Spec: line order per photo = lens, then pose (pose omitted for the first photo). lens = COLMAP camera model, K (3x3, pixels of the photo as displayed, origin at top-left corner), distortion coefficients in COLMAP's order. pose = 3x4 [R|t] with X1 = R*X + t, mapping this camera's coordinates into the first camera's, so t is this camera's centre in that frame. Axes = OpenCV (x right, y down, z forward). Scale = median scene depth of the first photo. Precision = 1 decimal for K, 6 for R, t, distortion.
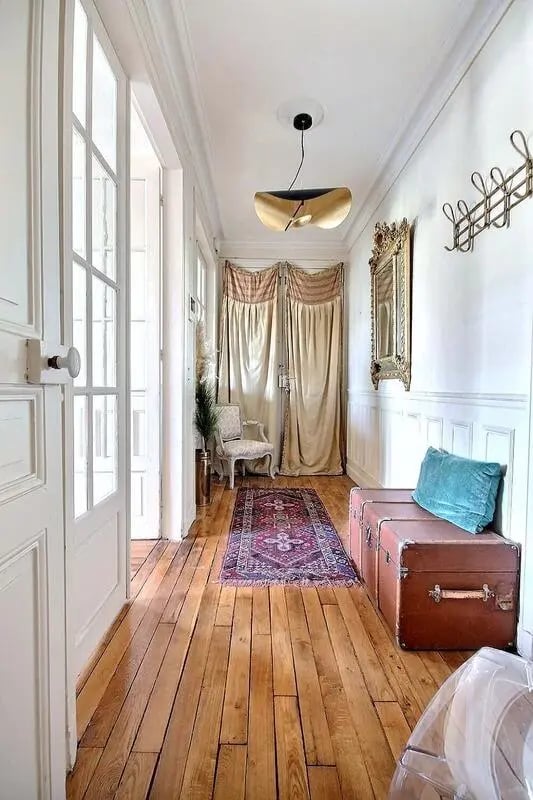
lens RADIAL K [[371.3, 0, 266.5], [0, 371.3, 400.0], [0, 0, 1]] dist [-0.000420, -0.000931]
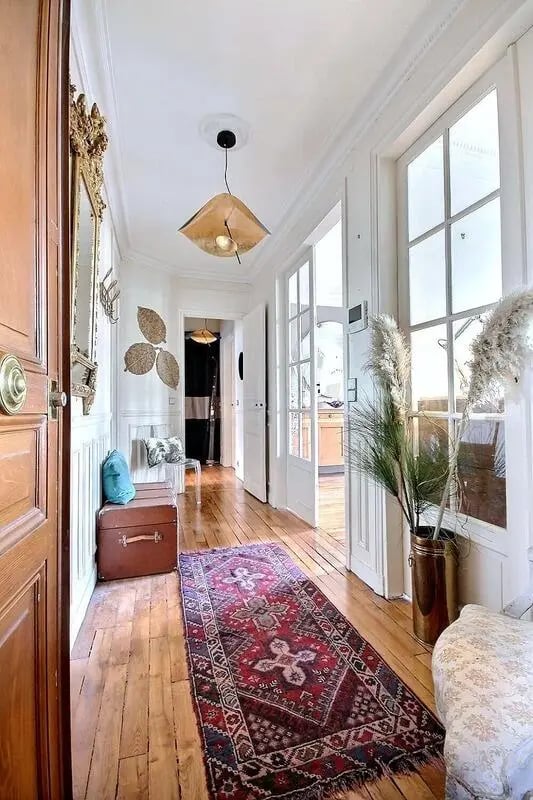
lens RADIAL K [[371.3, 0, 266.5], [0, 371.3, 400.0], [0, 0, 1]] dist [-0.000420, -0.000931]
pose [[-0.961287, -0.004719, -0.275509, 0.237052], [-0.008939, 0.999861, 0.014066, -0.069957], [0.275404, 0.015985, -0.961196, 1.803898]]
